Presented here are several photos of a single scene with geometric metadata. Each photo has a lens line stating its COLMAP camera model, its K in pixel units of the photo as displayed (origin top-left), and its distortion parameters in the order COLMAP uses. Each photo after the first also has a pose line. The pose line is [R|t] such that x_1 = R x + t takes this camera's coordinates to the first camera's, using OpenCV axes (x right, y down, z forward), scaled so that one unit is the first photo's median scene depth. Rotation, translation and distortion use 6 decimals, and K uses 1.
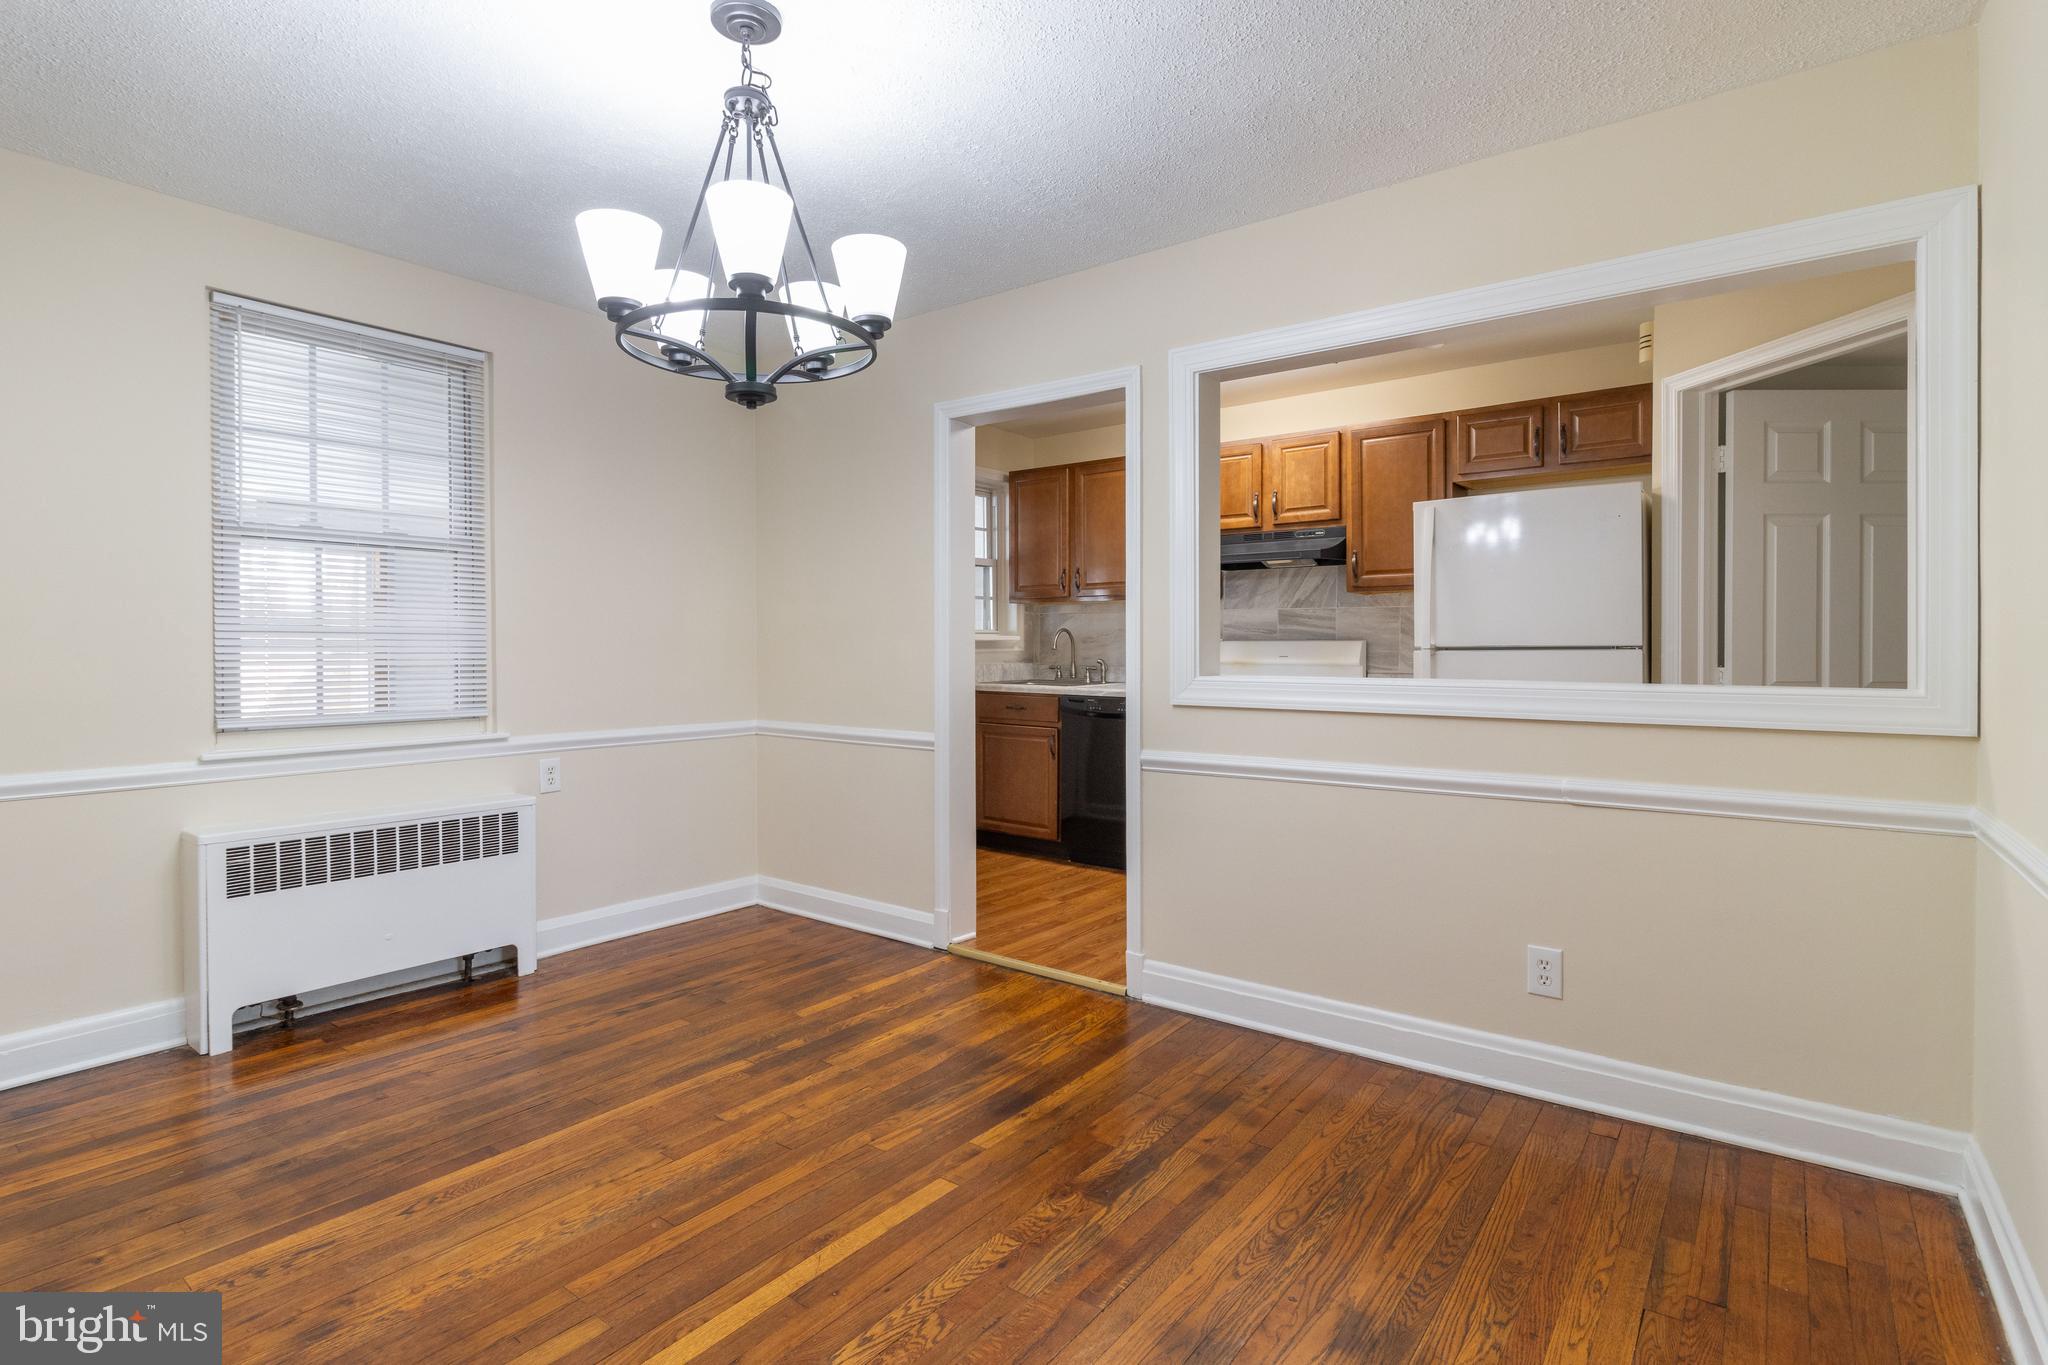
lens RADIAL K [[1003.3, 0, 1028.1], [0, 1003.3, 644.7], [0, 0, 1]] dist [0.003920, -0.000389]
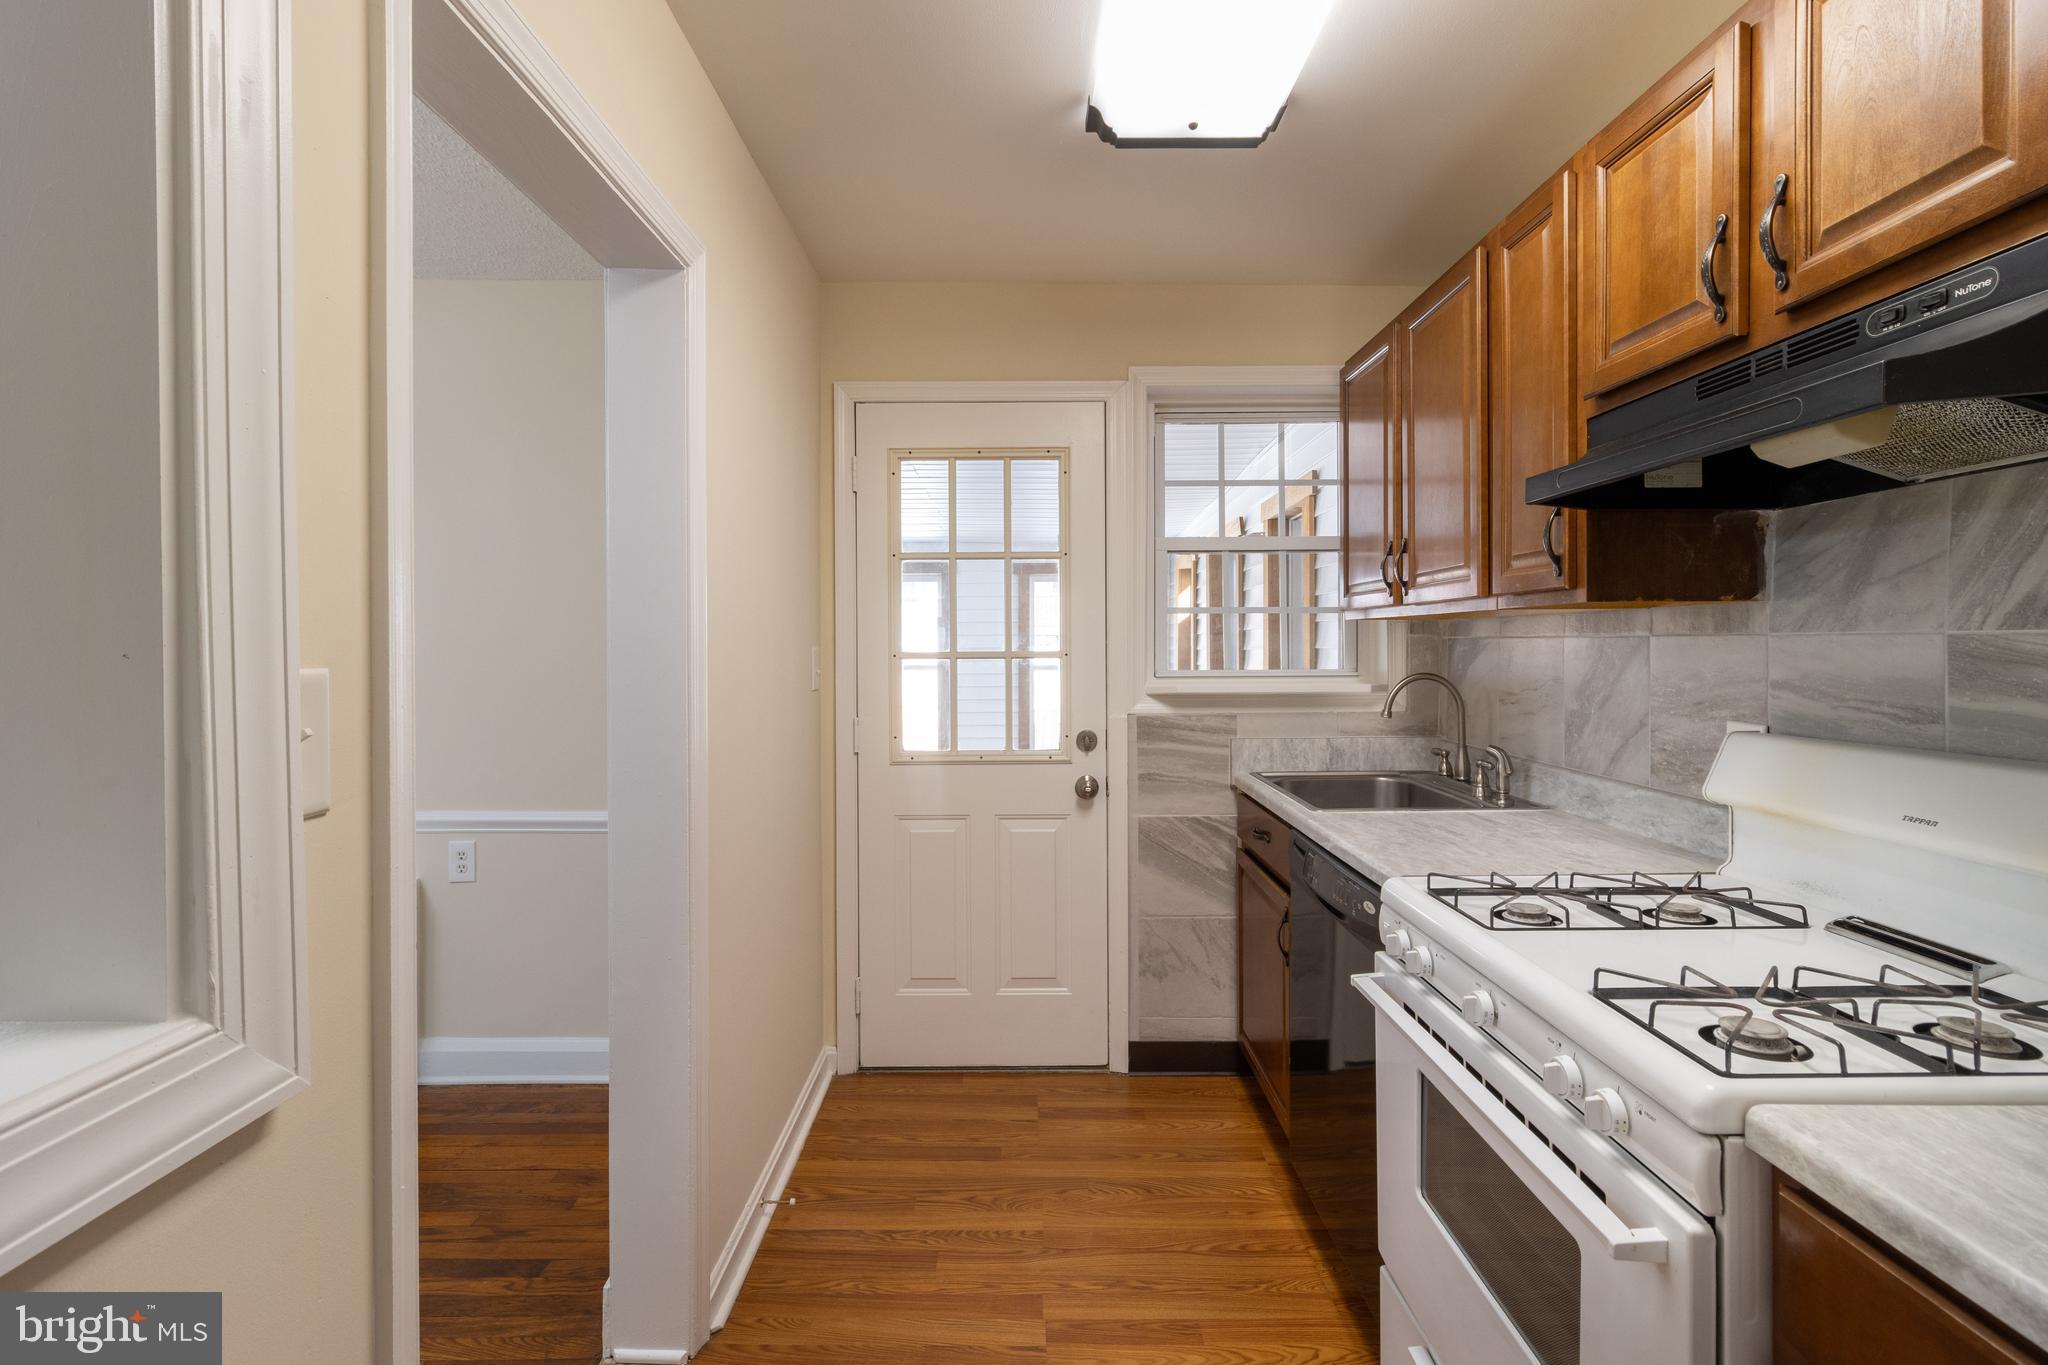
lens RADIAL K [[941.4, 0, 1021.5], [0, 941.4, 649.9], [0, 0, 1]] dist [0.002560, 0.000490]
pose [[0.603919, 0.002807, -0.797041, 0.484070], [0.002828, 0.999980, 0.005664, -0.053494], [0.797040, -0.005674, 0.603899, 1.057539]]
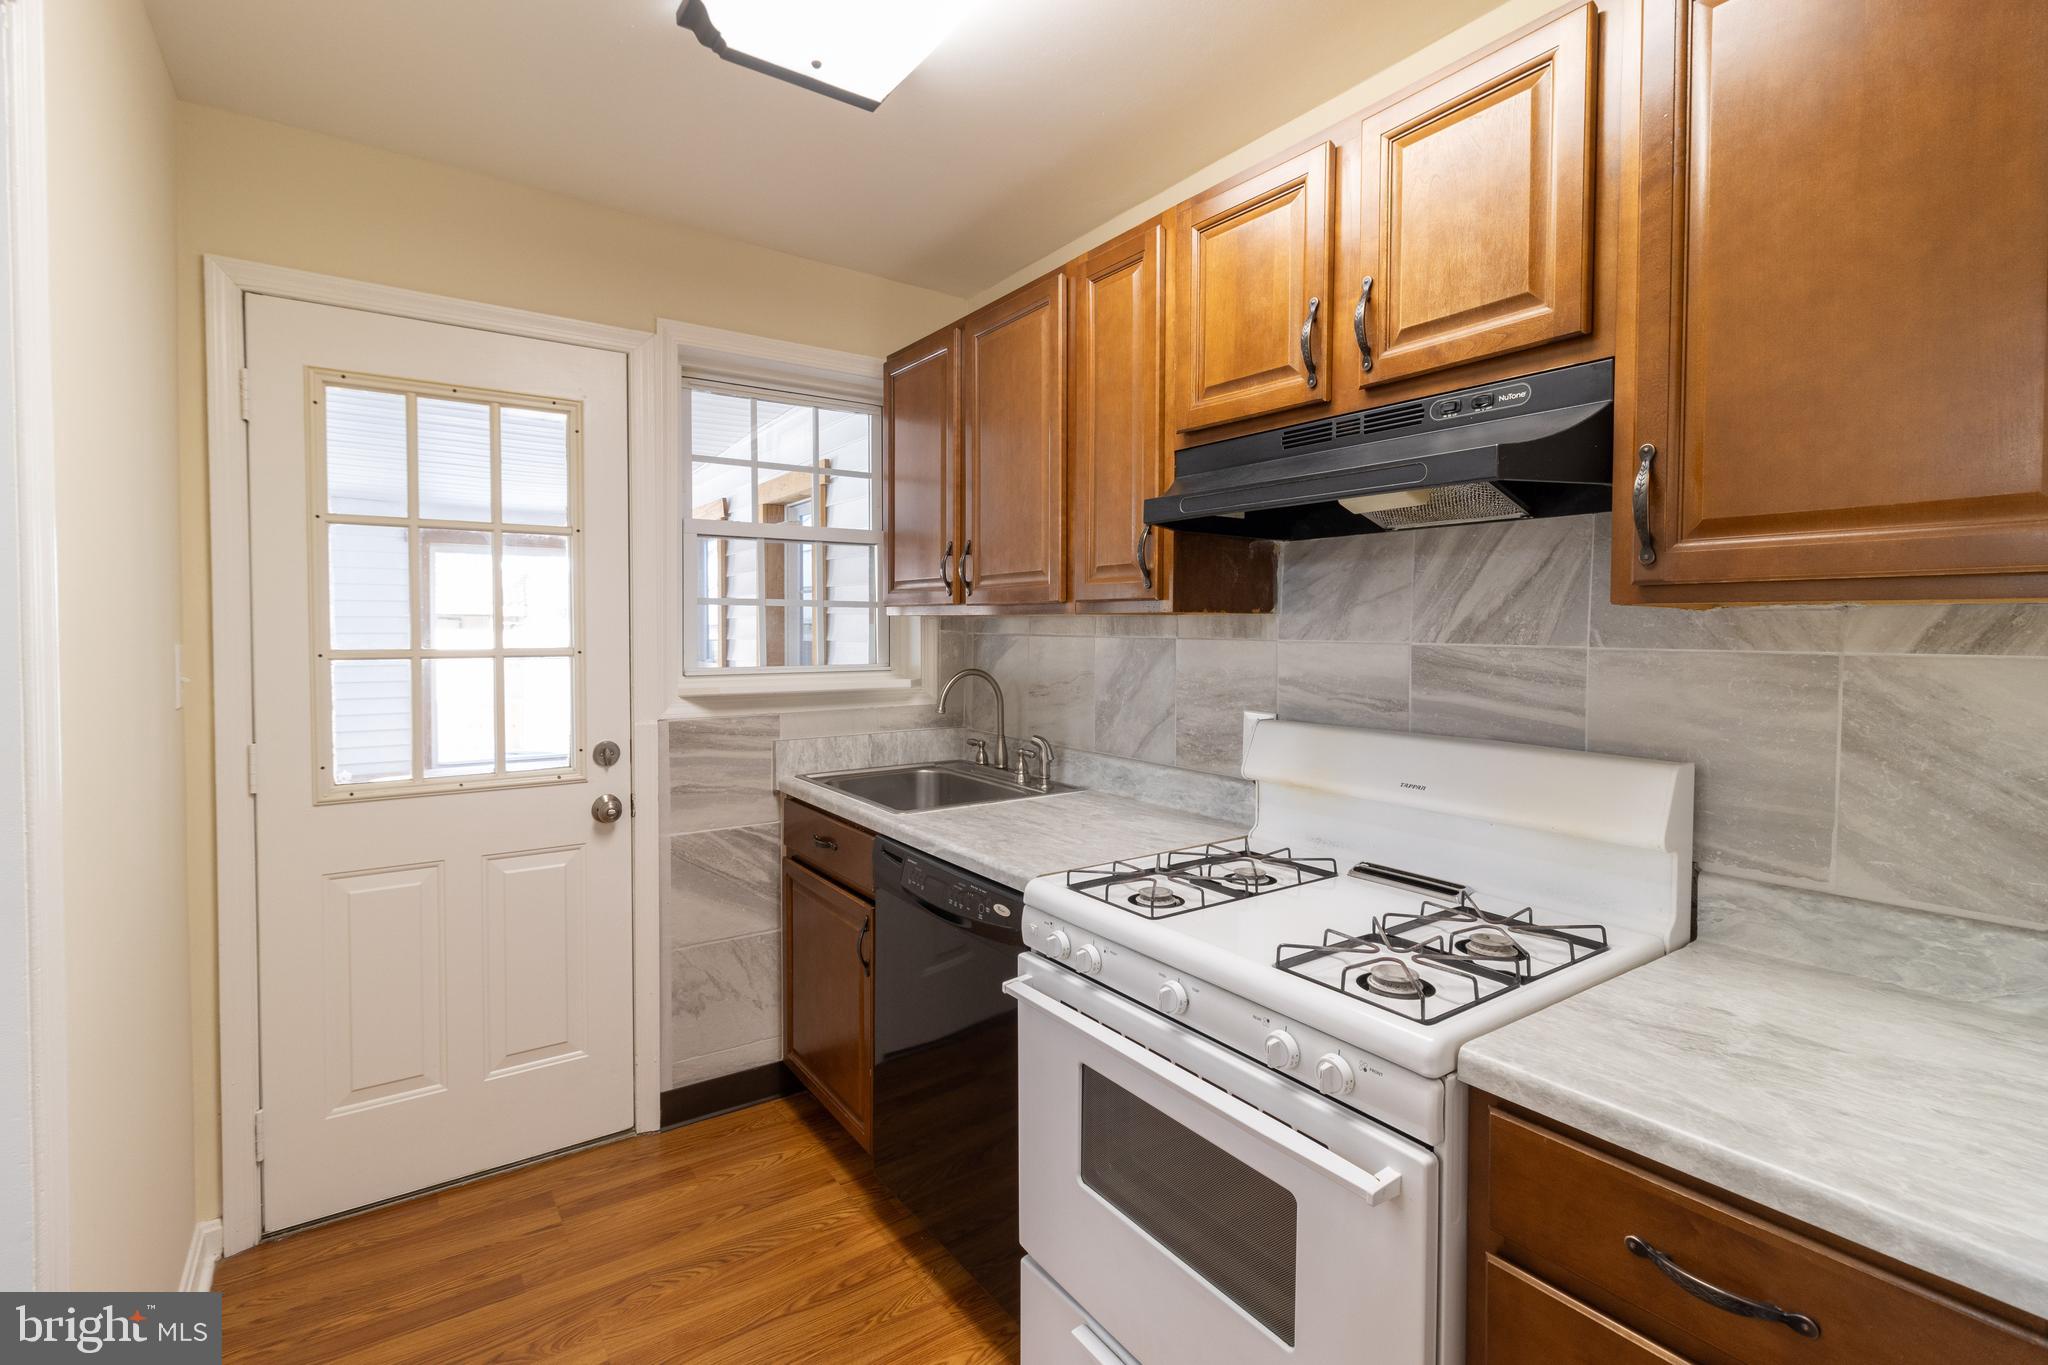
lens RADIAL K [[941.4, 0, 1021.5], [0, 941.4, 649.9], [0, 0, 1]] dist [0.002560, 0.000490]
pose [[0.952416, 0.013450, -0.304505, 0.353403], [-0.006222, 0.999676, 0.024694, -0.065971], [0.304738, -0.021625, 0.952191, 1.030367]]
